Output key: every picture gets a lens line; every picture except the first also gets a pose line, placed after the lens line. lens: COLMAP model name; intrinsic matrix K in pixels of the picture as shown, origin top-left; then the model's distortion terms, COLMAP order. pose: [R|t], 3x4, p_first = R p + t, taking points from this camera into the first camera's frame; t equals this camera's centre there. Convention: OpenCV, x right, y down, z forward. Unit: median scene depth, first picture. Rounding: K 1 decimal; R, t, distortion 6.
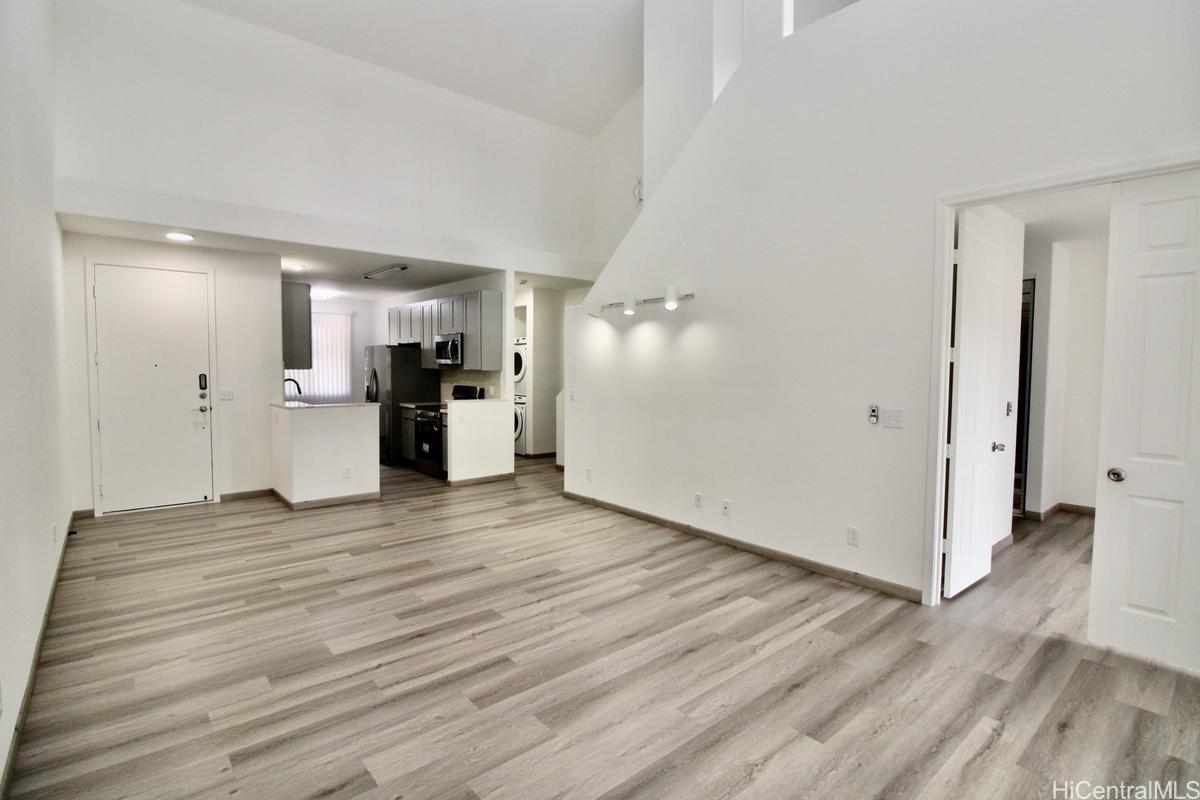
lens RADIAL K [[571.9, 0, 601.9], [0, 571.9, 394.9], [0, 0, 1]] dist [0.002467, -0.014654]
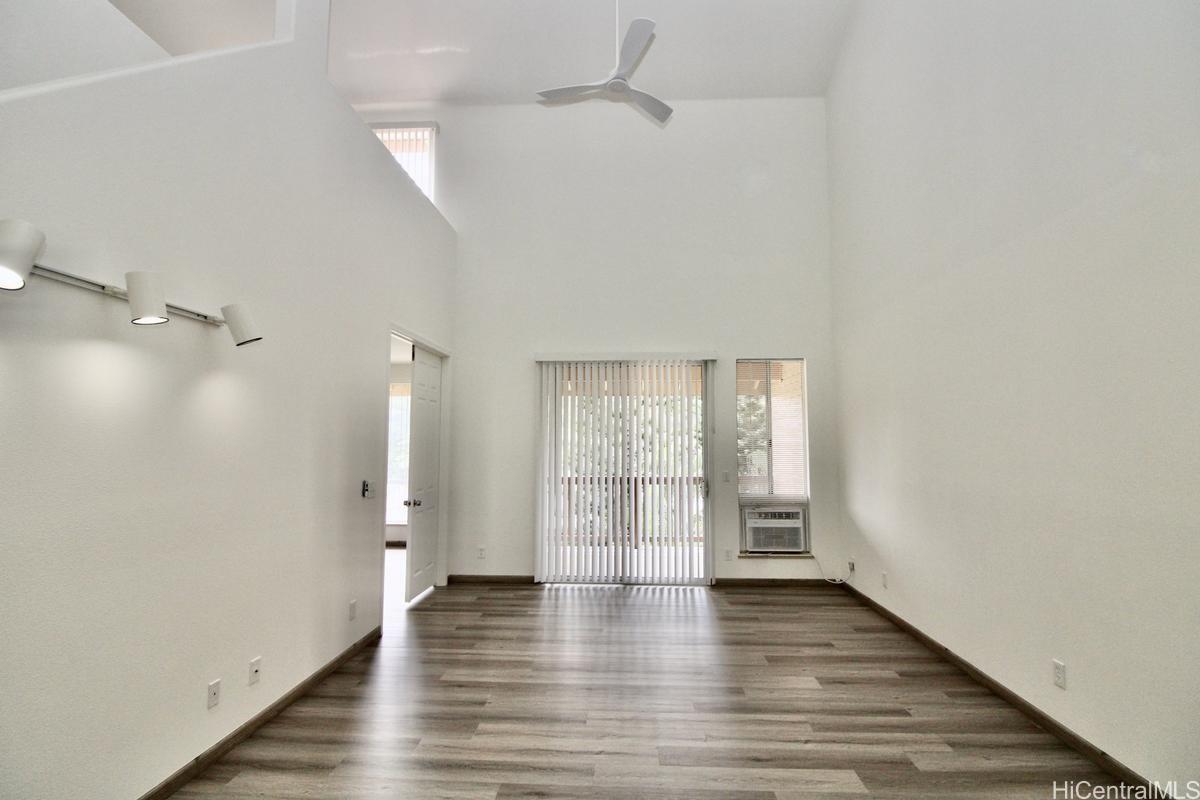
lens RADIAL K [[571.9, 0, 601.9], [0, 571.9, 394.9], [0, 0, 1]] dist [0.002467, -0.014654]
pose [[-0.724401, 0.047695, 0.687727, -0.582955], [0.029727, 0.998837, -0.037959, -0.085544], [-0.688737, -0.007053, -0.724977, 1.358832]]
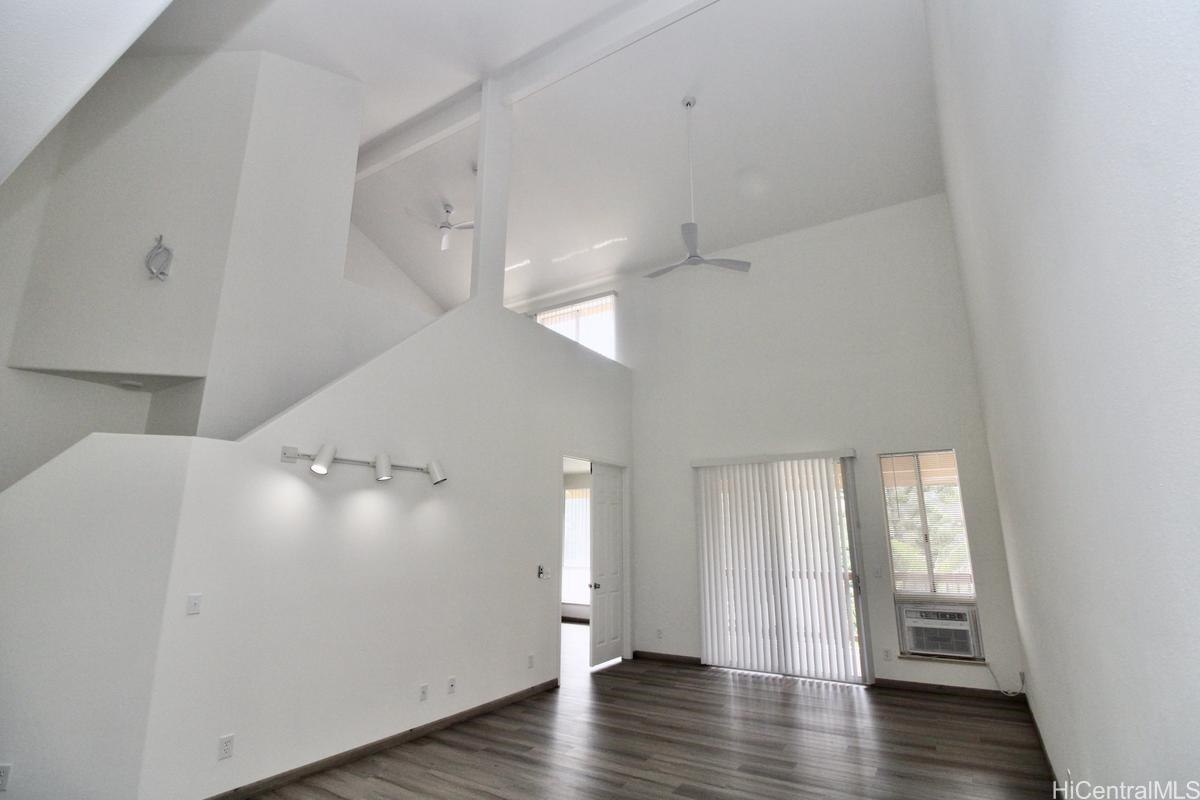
lens RADIAL K [[571.9, 0, 601.9], [0, 571.9, 394.9], [0, 0, 1]] dist [0.002467, -0.014654]
pose [[-0.294744, 0.220934, 0.929685, -1.050861], [0.049668, 0.975132, -0.215988, -0.085054], [-0.954285, -0.017486, -0.298388, 1.200800]]
